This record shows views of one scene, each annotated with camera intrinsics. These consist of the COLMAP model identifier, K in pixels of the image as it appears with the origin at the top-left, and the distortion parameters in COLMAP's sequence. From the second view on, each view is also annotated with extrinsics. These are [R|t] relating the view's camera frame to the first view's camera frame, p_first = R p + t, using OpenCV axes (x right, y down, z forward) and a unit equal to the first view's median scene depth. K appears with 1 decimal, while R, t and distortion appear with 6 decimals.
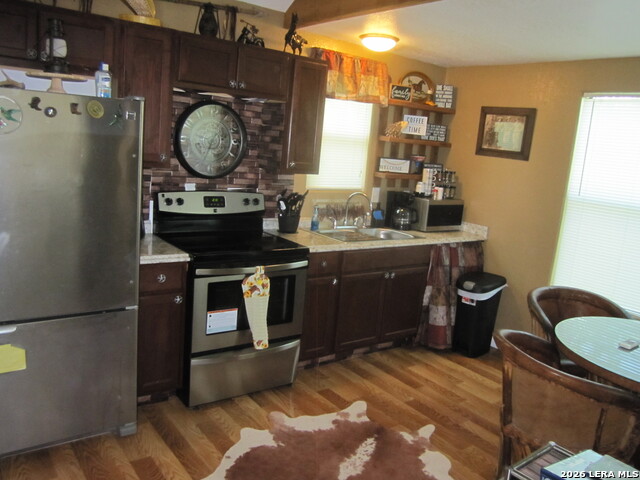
lens RADIAL K [[526.2, 0, 320.0], [0, 526.2, 240.0], [0, 0, 1]] dist [-0.063817, 0.019948]
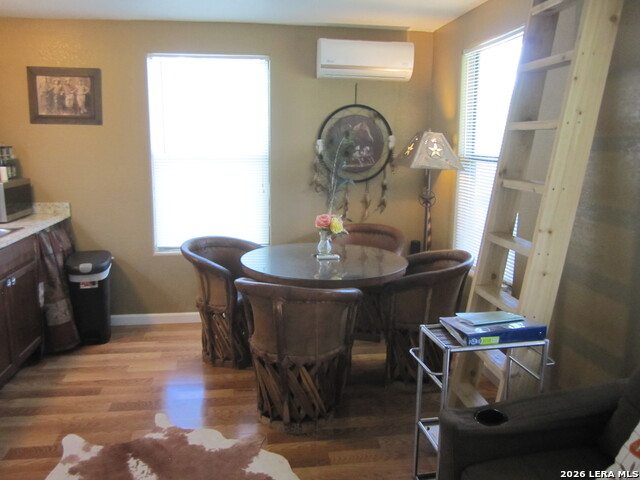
lens RADIAL K [[526.2, 0, 320.0], [0, 526.2, 240.0], [0, 0, 1]] dist [-0.063817, 0.019948]
pose [[0.475812, -0.241974, 0.845607, -0.287690], [0.195126, 0.966495, 0.166772, -0.031900], [-0.857630, 0.085648, 0.507086, 0.215937]]
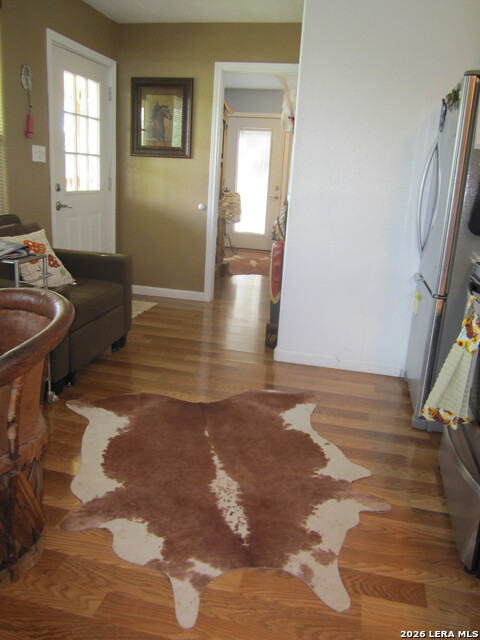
lens RADIAL K [[526.2, 0, 240.0], [0, 526.2, 320.0], [0, 0, 1]] dist [-0.063817, 0.019948]
pose [[-0.759378, 0.044623, -0.649117, 0.381934], [-0.239039, 0.908745, 0.342115, -0.052497], [0.605149, 0.414959, -0.679415, 1.005279]]
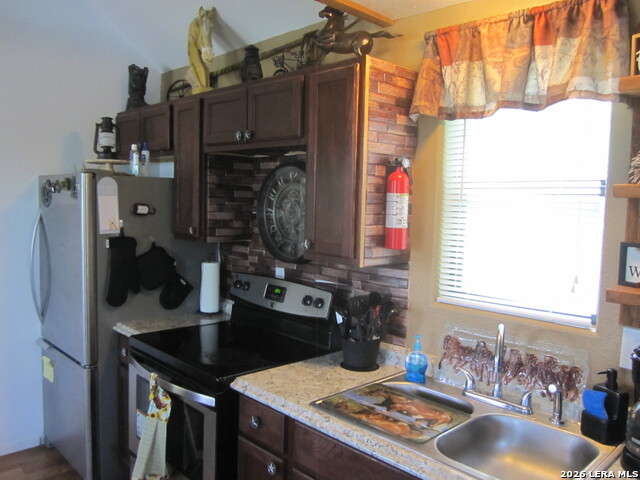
lens RADIAL K [[526.2, 0, 320.0], [0, 526.2, 240.0], [0, 0, 1]] dist [-0.063817, 0.019948]
pose [[0.125142, -0.008971, -0.992098, 0.506872], [-0.202335, 0.978713, -0.034373, -0.123350], [0.971288, 0.205038, 0.120663, 0.879972]]
